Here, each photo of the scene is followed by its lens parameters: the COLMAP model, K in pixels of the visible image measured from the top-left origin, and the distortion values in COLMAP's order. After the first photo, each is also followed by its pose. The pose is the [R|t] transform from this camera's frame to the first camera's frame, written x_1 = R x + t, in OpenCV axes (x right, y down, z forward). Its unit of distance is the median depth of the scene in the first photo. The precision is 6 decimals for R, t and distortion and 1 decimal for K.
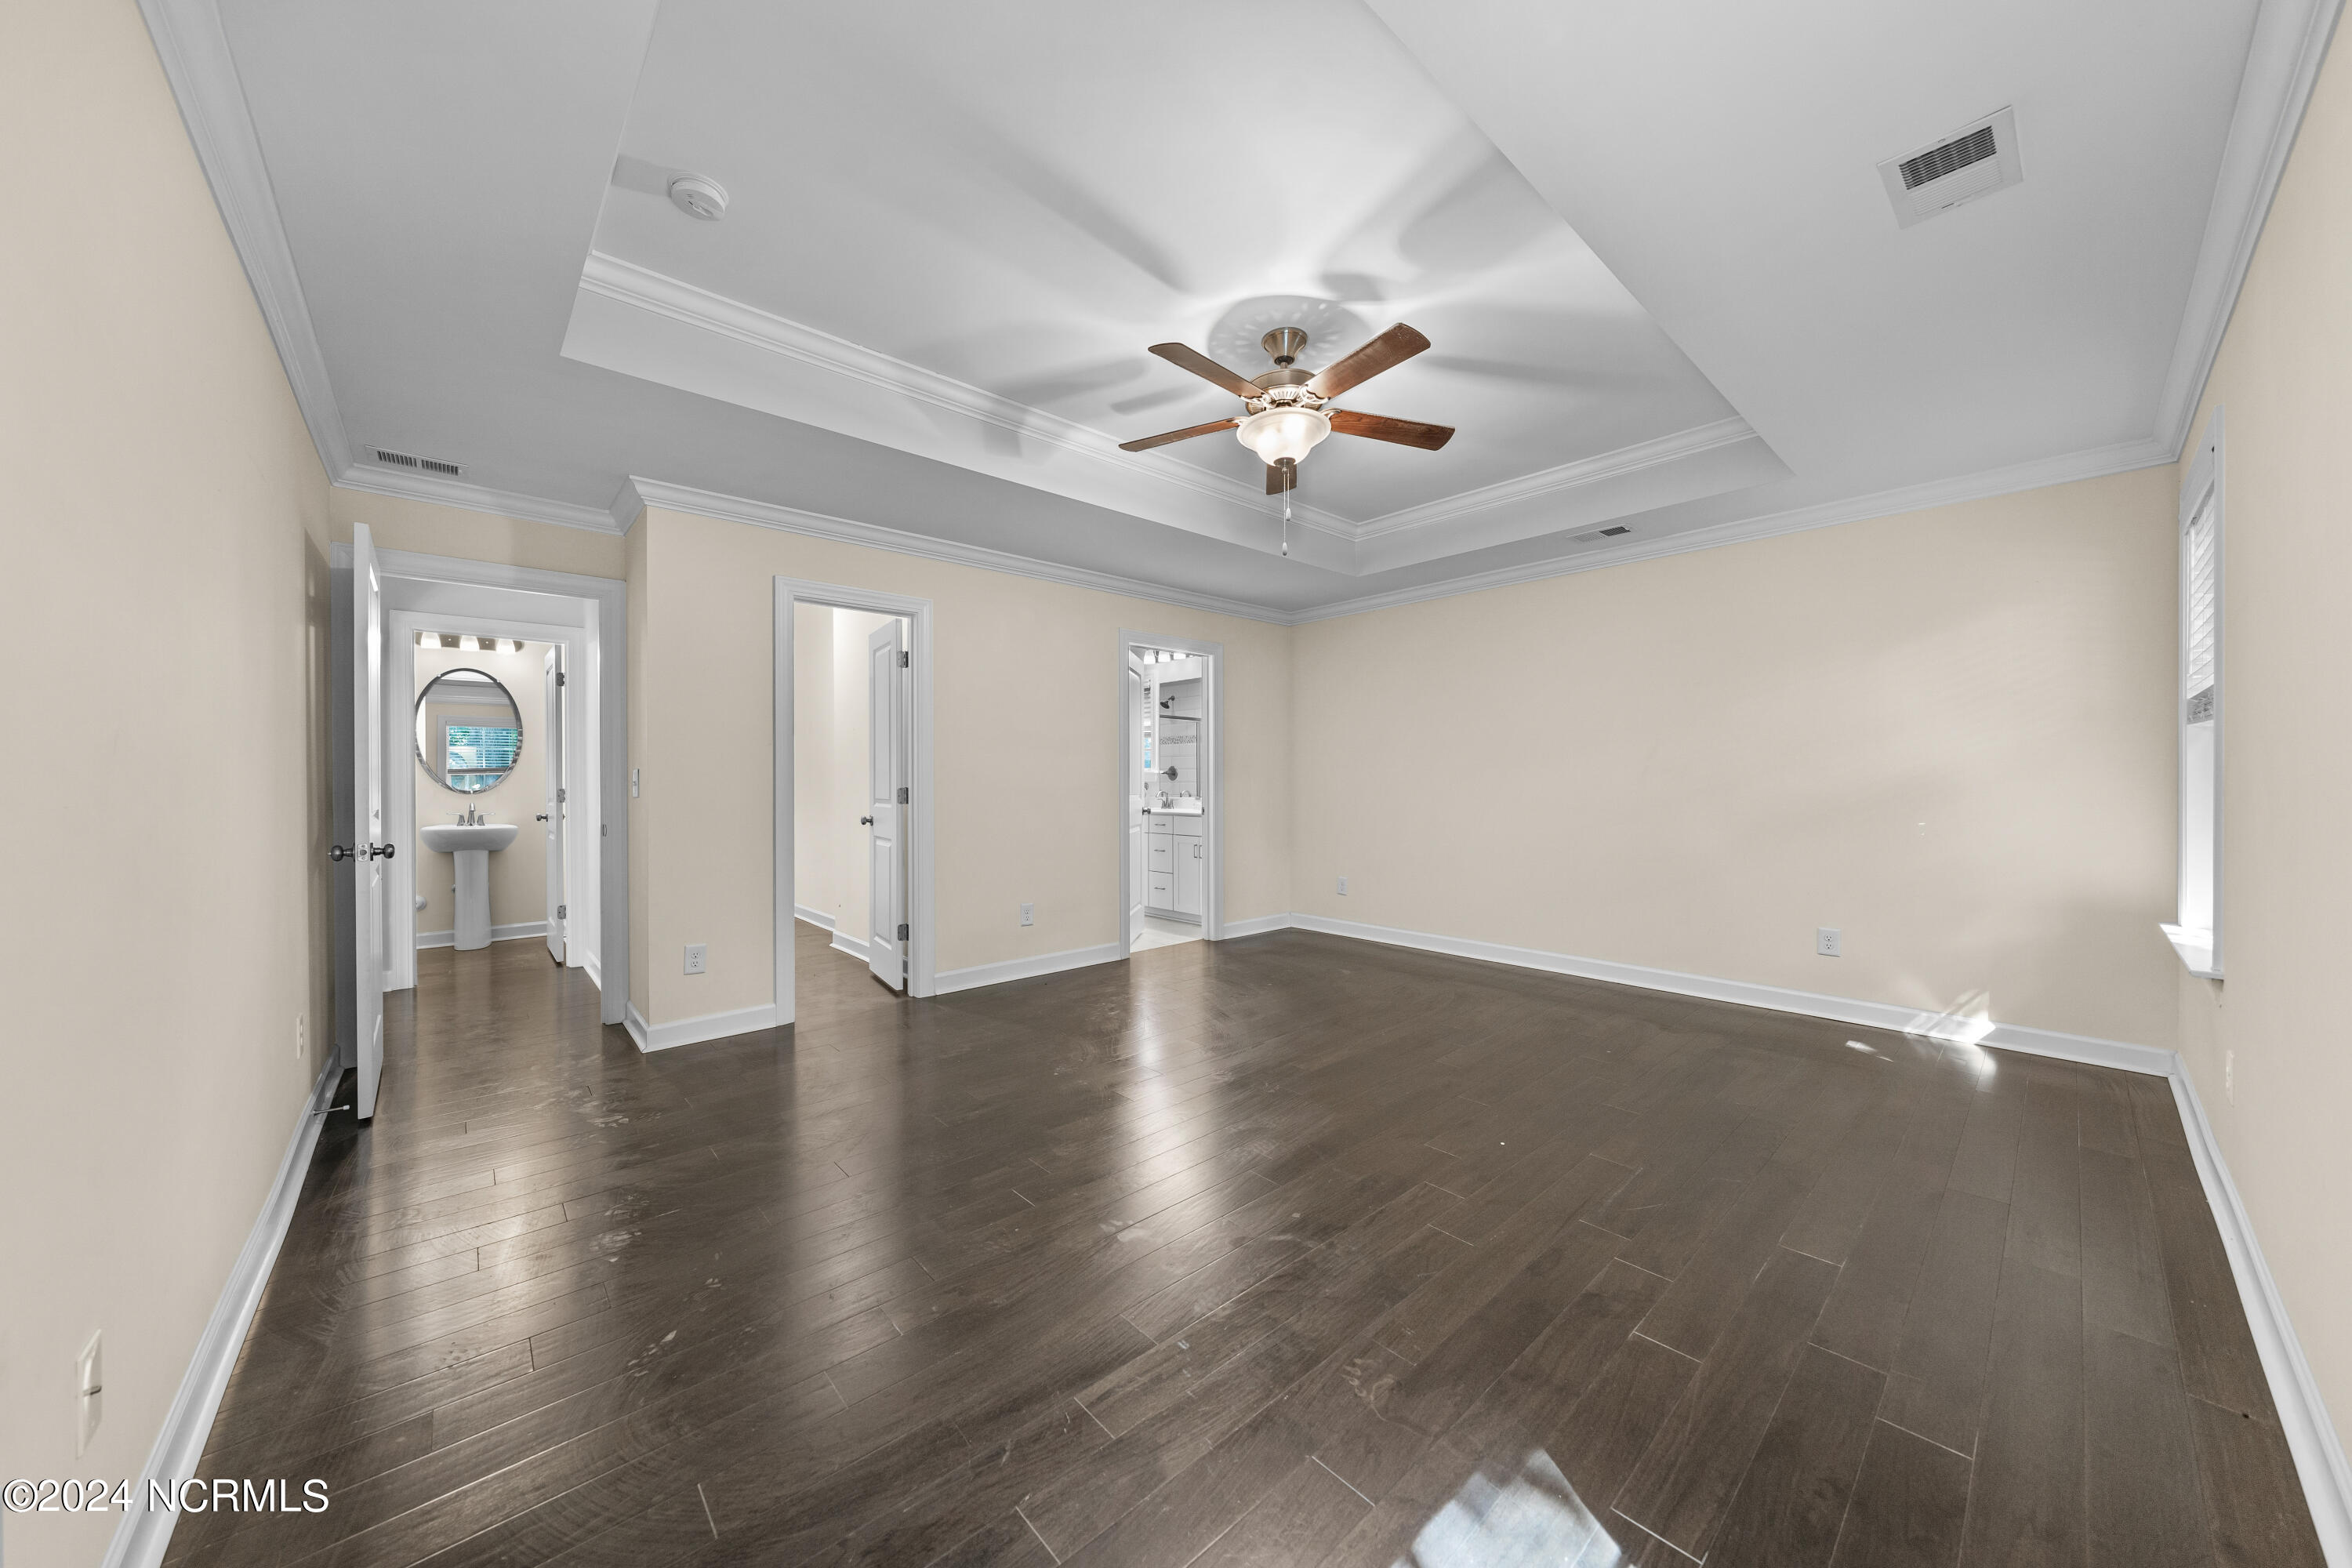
lens RADIAL K [[803.3, 0, 1174.0], [0, 803.3, 794.0], [0, 0, 1]] dist [0.001403, 0.000050]
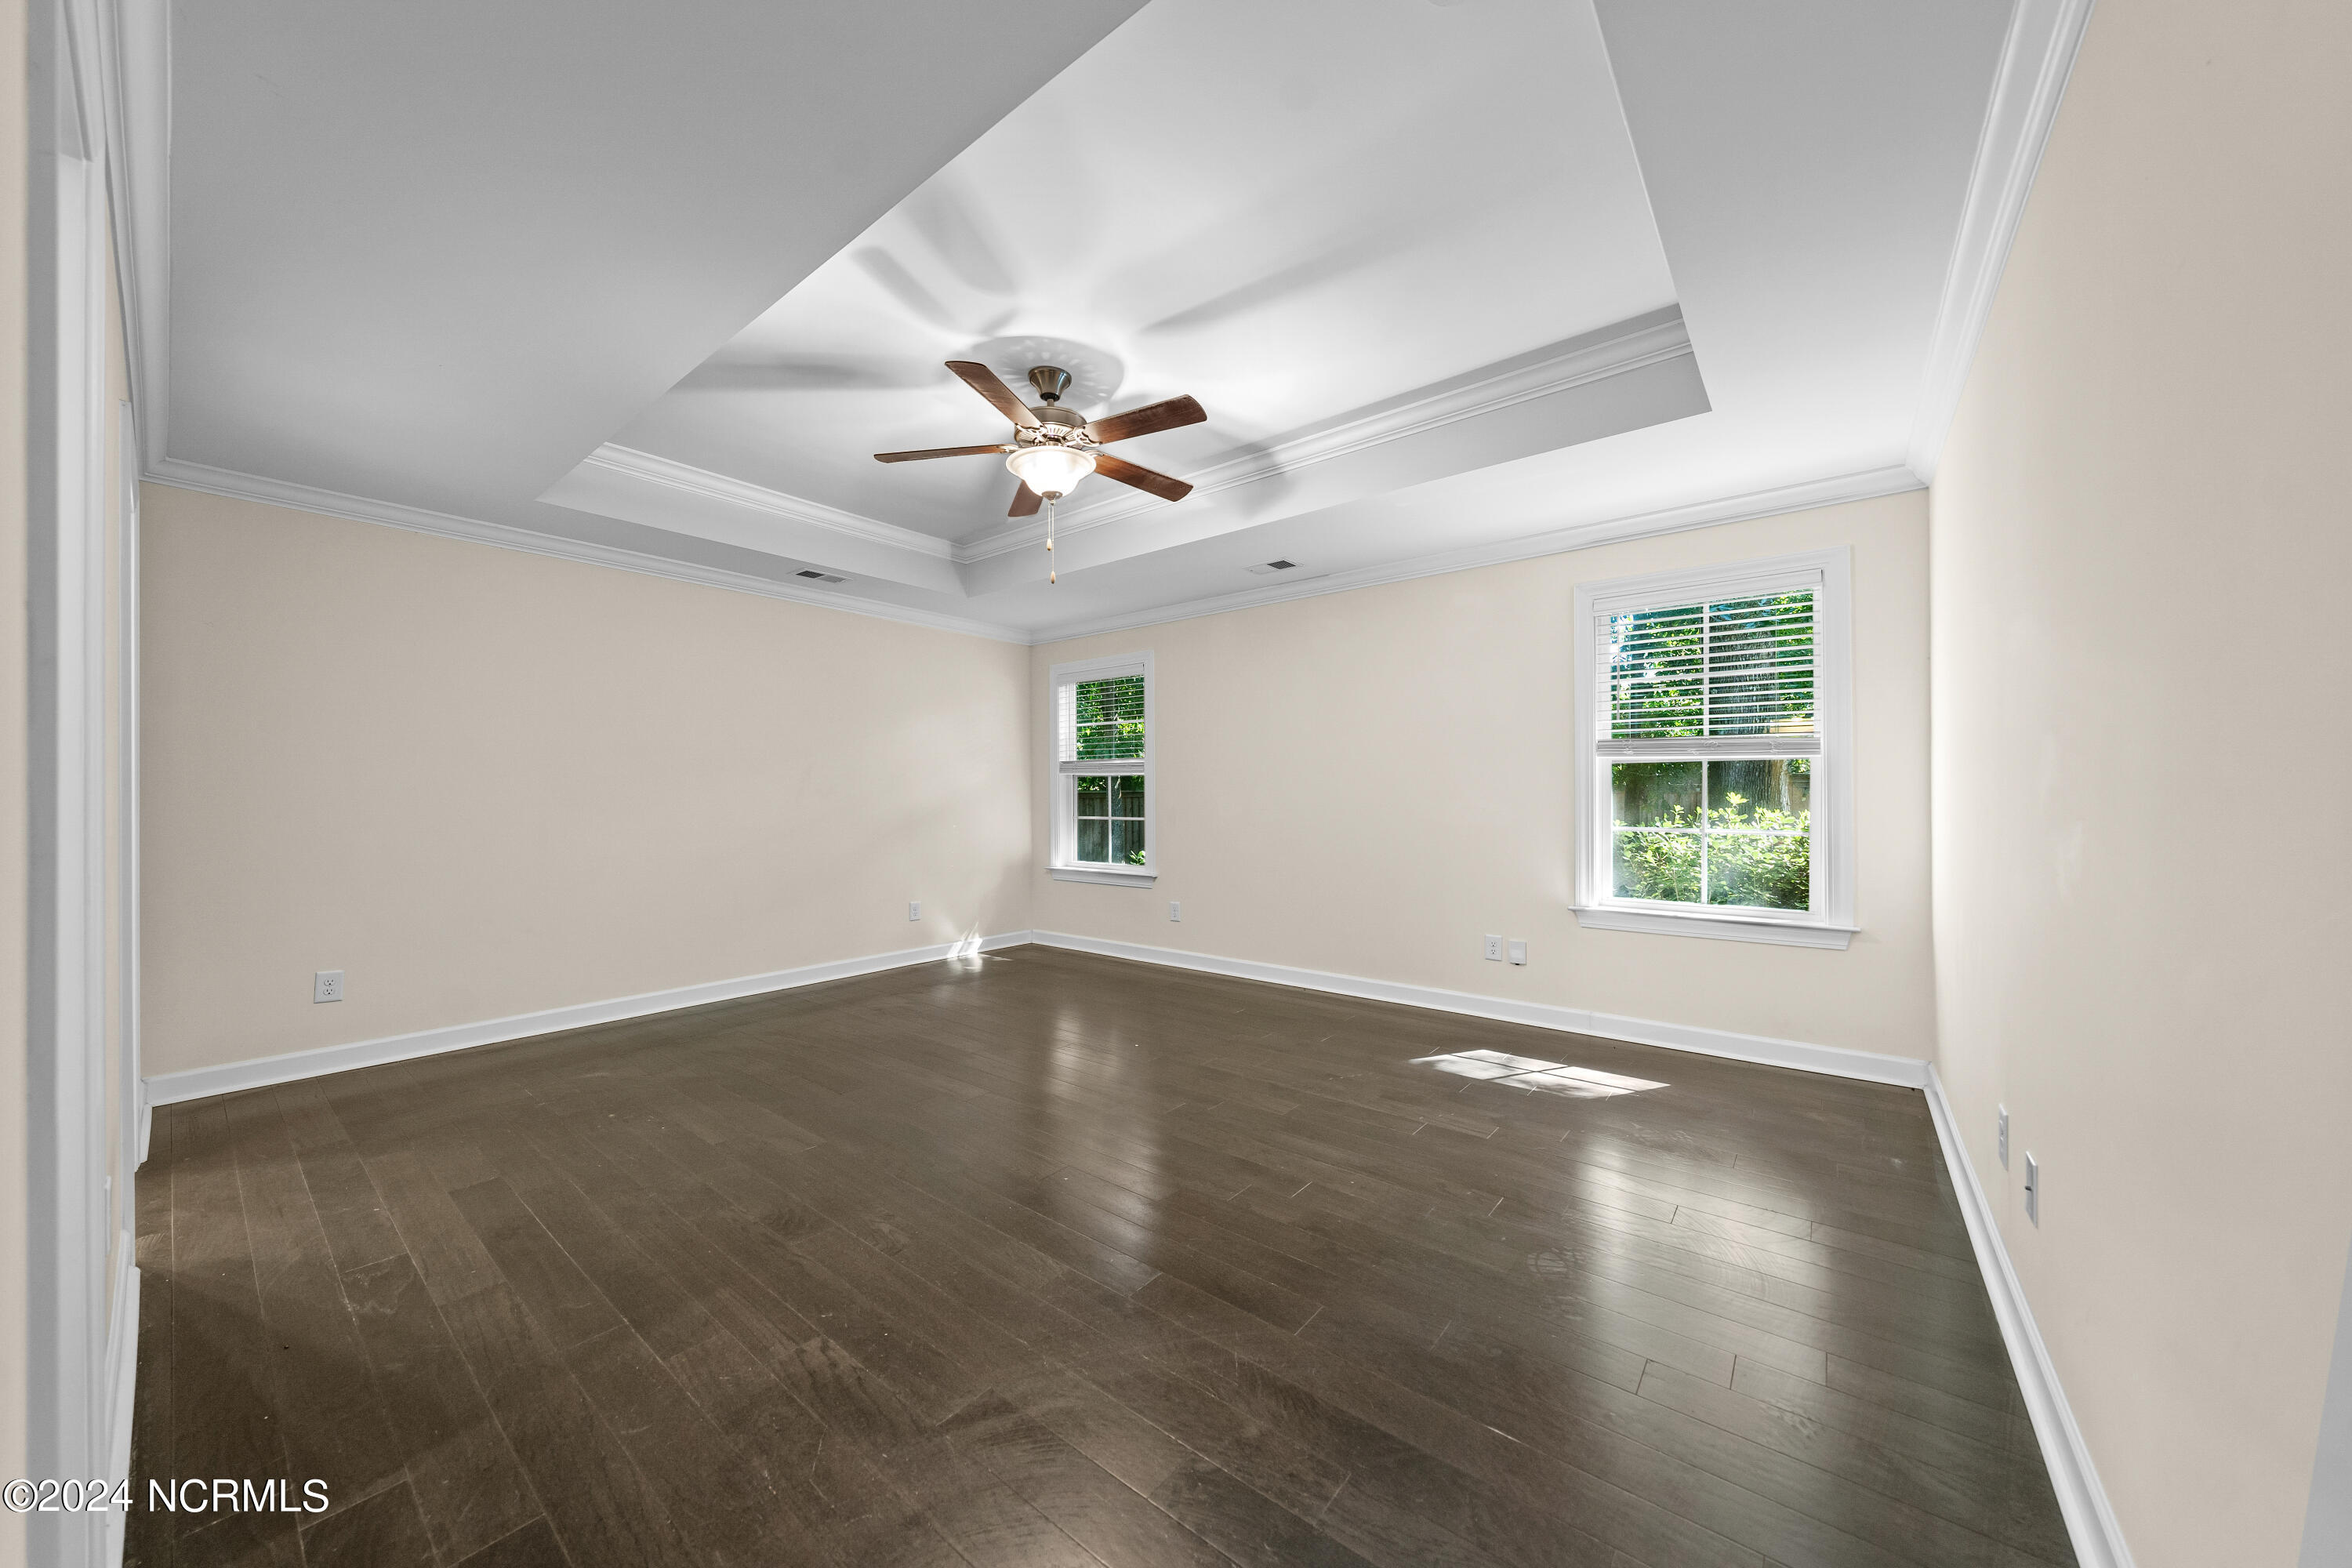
lens RADIAL K [[803.3, 0, 1174.0], [0, 803.3, 794.0], [0, 0, 1]] dist [0.001403, 0.000050]
pose [[-0.159113, 0.007774, 0.987230, -0.729627], [0.023345, 0.999719, -0.004110, -0.009329], [-0.986984, 0.022393, -0.159250, 0.806786]]
